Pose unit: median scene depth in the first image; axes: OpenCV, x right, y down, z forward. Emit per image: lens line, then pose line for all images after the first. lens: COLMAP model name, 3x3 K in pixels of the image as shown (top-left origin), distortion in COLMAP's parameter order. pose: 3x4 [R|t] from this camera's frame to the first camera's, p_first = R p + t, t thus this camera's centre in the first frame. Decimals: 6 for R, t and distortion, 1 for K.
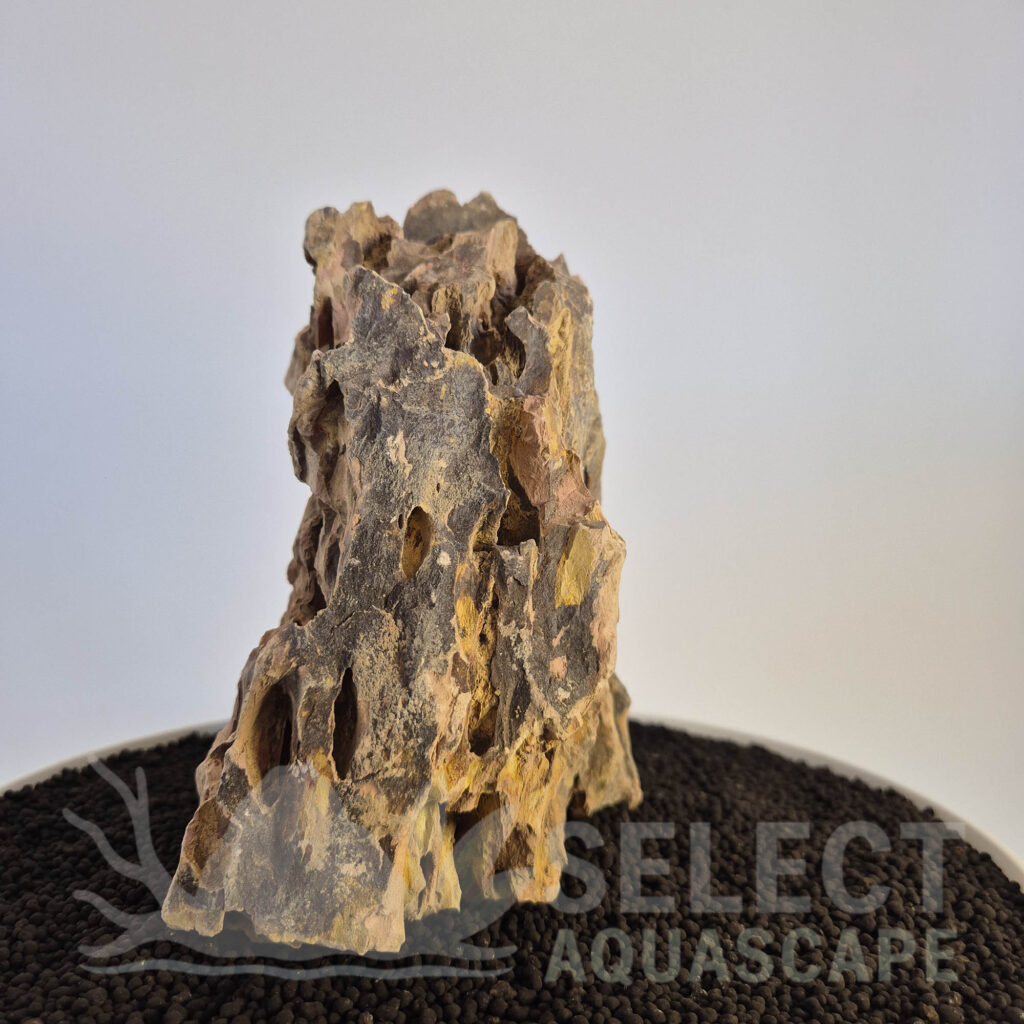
lens RADIAL K [[953.3, 0, 510.5], [0, 953.3, 511.2], [0, 0, 1]] dist [0.008681, 0.000000]
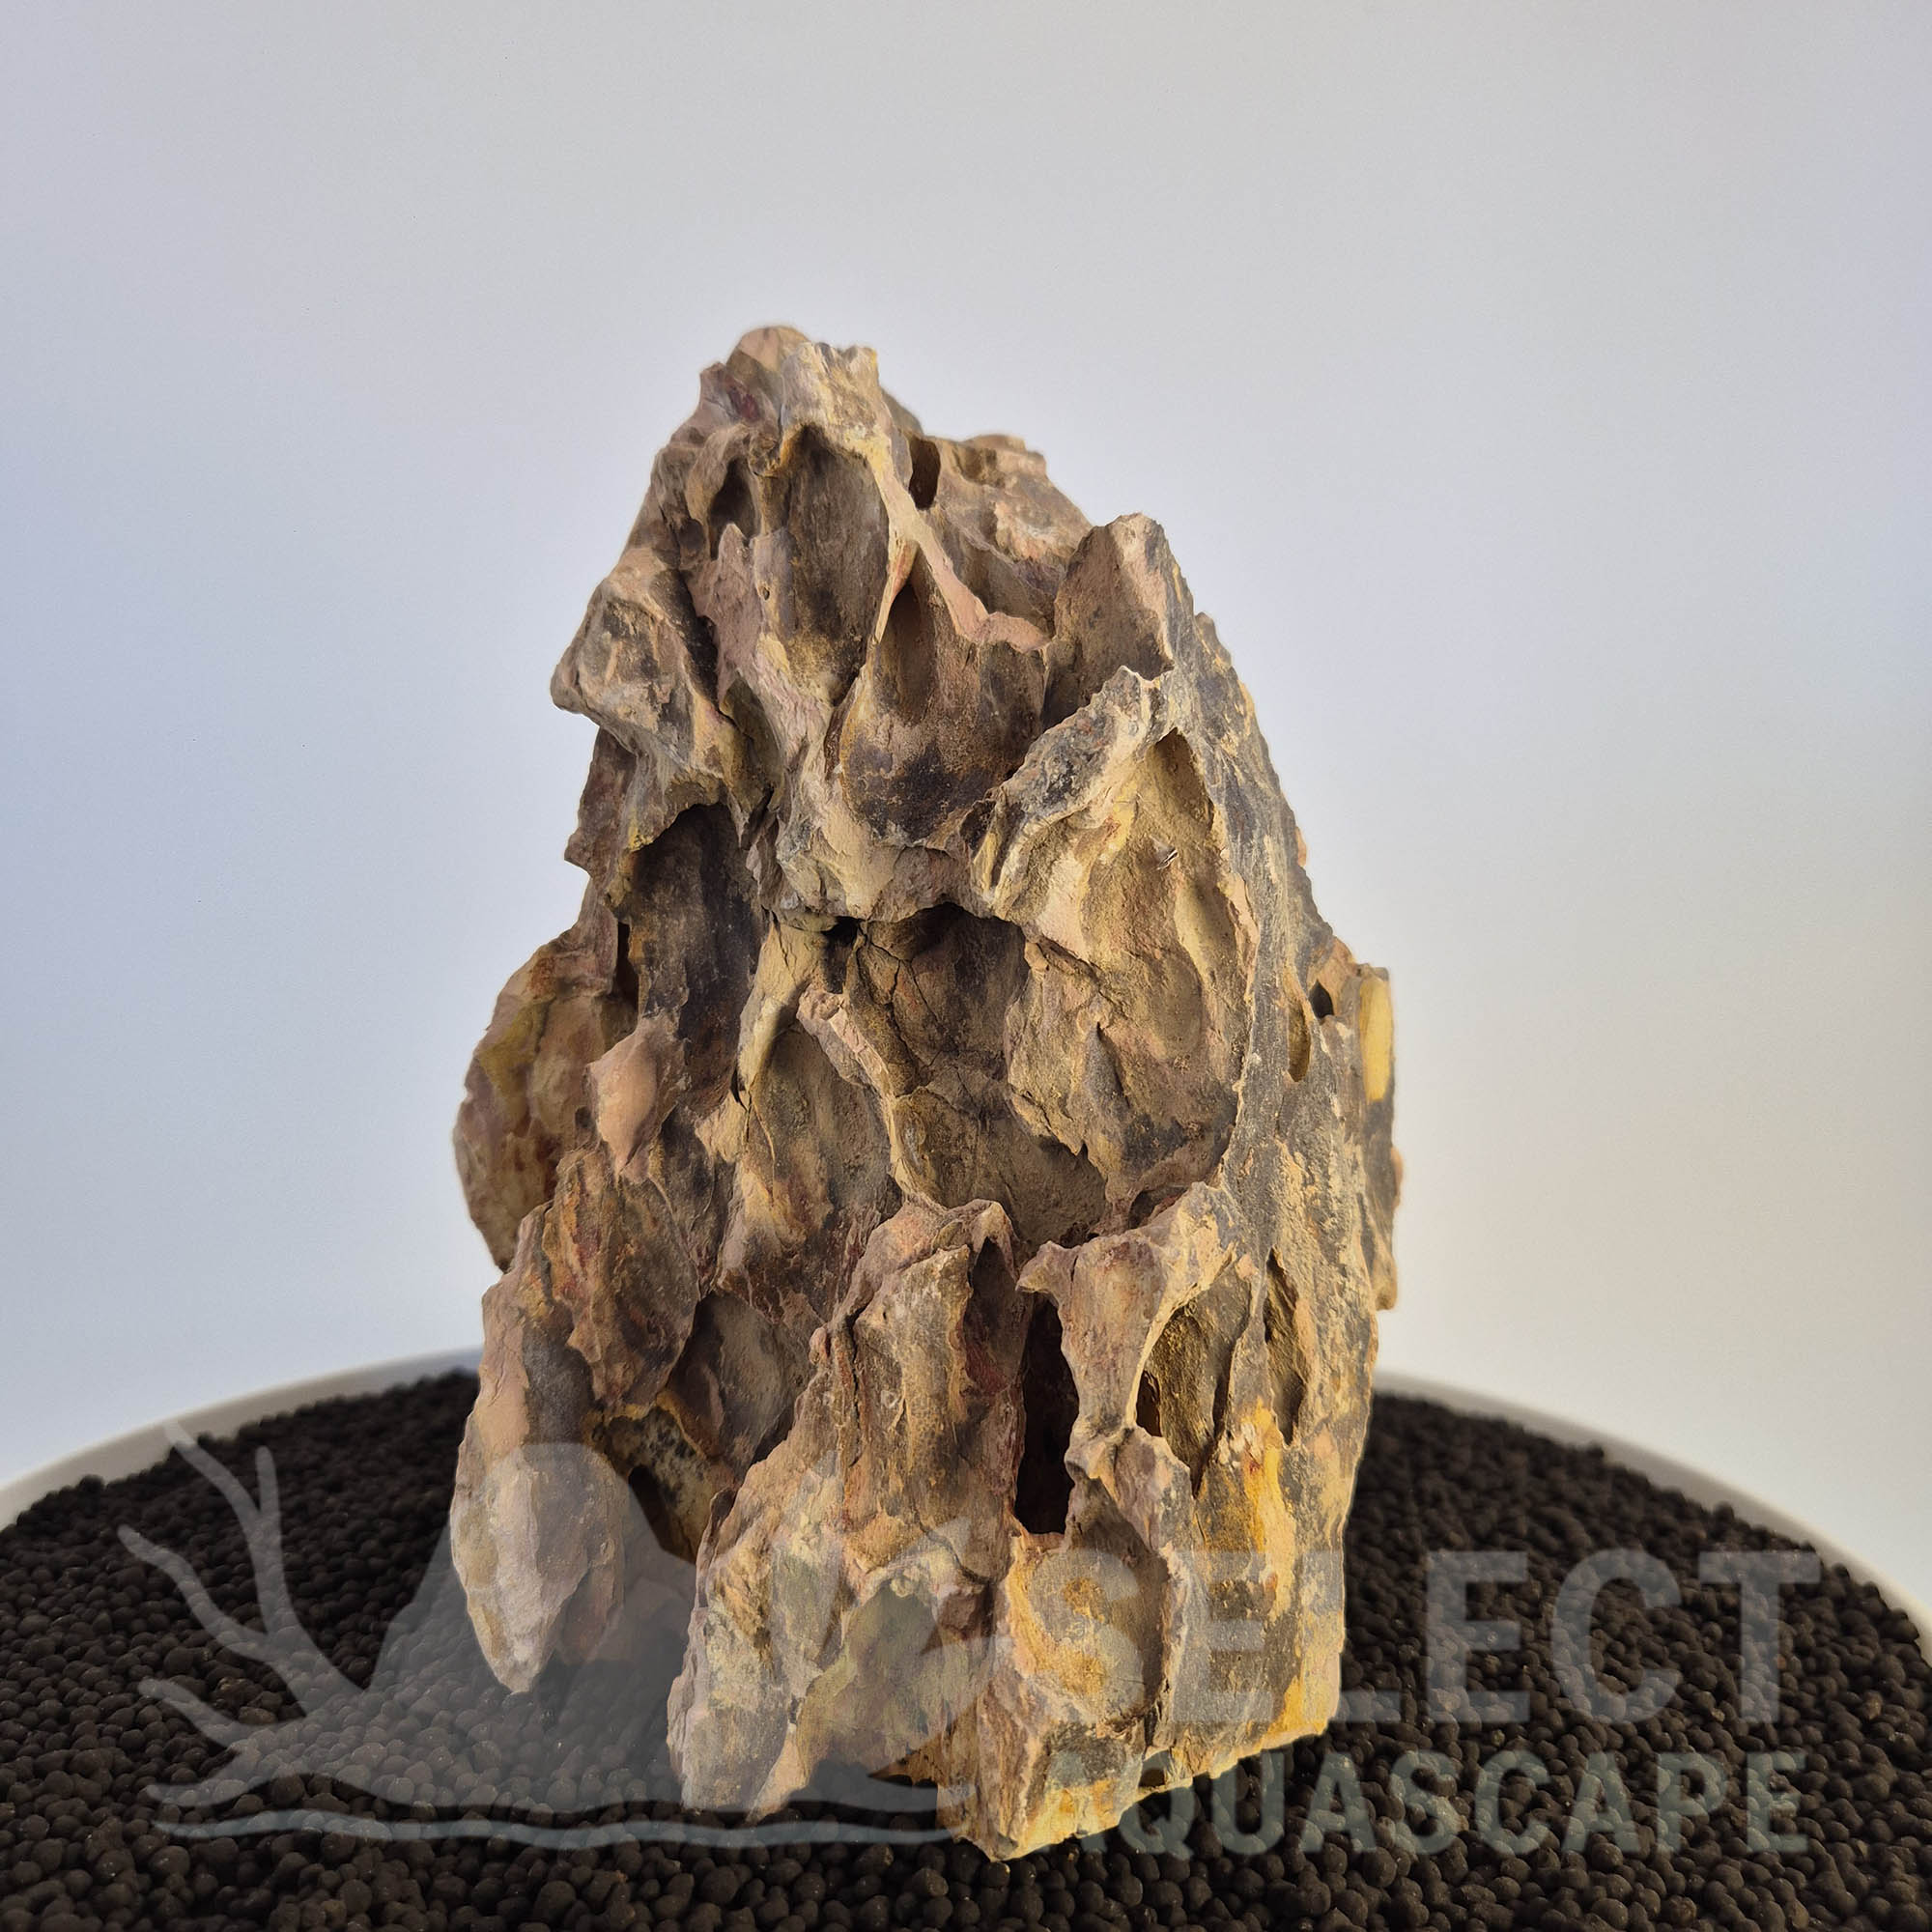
lens RADIAL K [[1798.6, 0, 962.7], [0, 1798.6, 959.5], [0, 0, 1]] dist [0.008681, 0.000000]
pose [[0.626864, -0.038278, 0.778188, -1.074810], [0.023568, 0.999267, 0.030168, -0.040926], [-0.778772, -0.000571, 0.627306, 0.462536]]
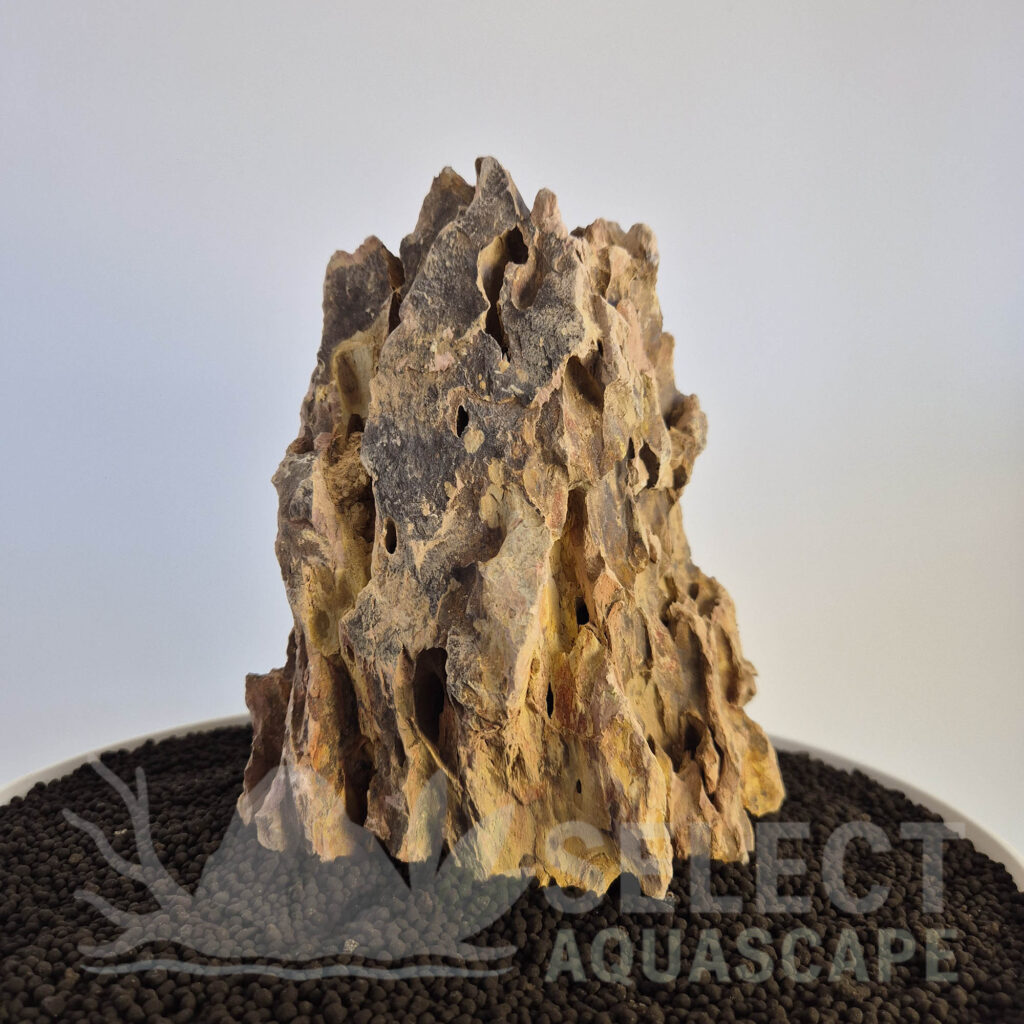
lens RADIAL K [[953.3, 0, 505.1], [0, 953.3, 513.6], [0, 0, 1]] dist [0.008681, 0.000000]
pose [[-0.741798, -0.065354, 0.667431, -0.990860], [-0.009200, 0.996138, 0.087315, -0.115880], [-0.670560, 0.058630, -0.739535, 2.334458]]
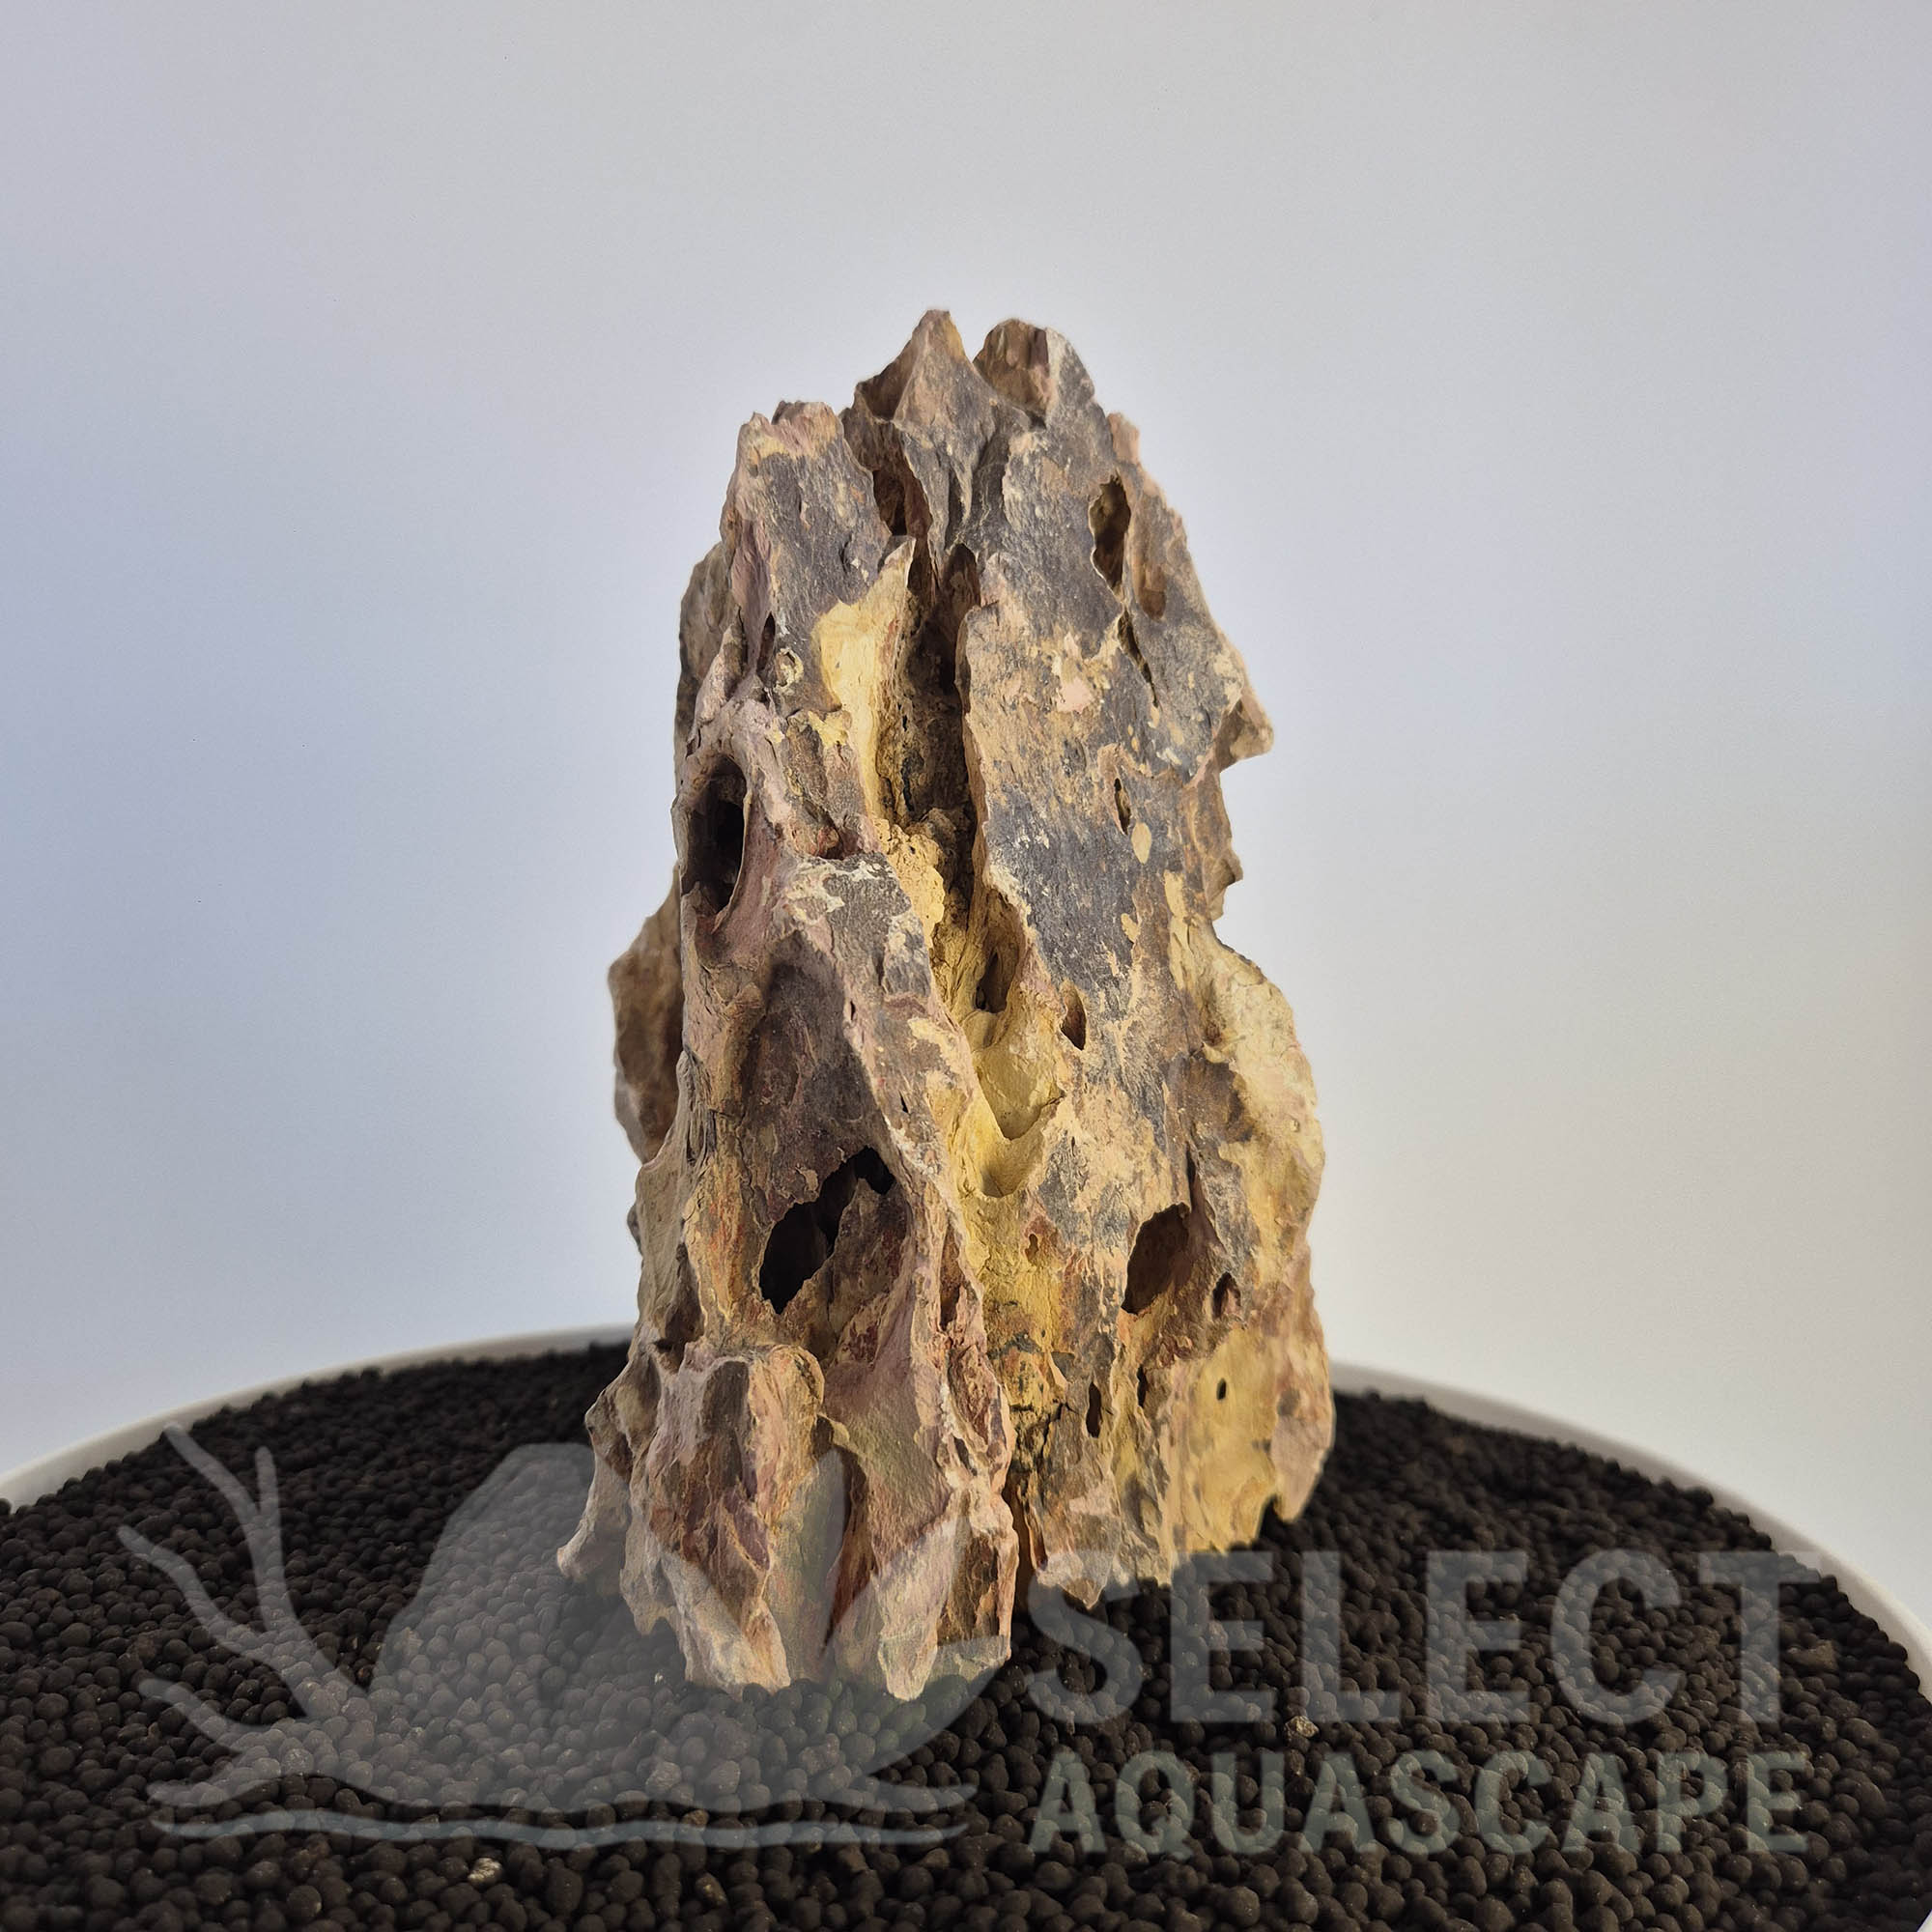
lens RADIAL K [[1798.6, 0, 967.2], [0, 1798.6, 967.1], [0, 0, 1]] dist [0.008681, 0.000000]
pose [[-0.945801, -0.028027, -0.323536, 0.341535], [-0.055024, 0.995694, 0.074598, -0.102481], [0.320052, 0.088357, -0.943271, 2.655612]]
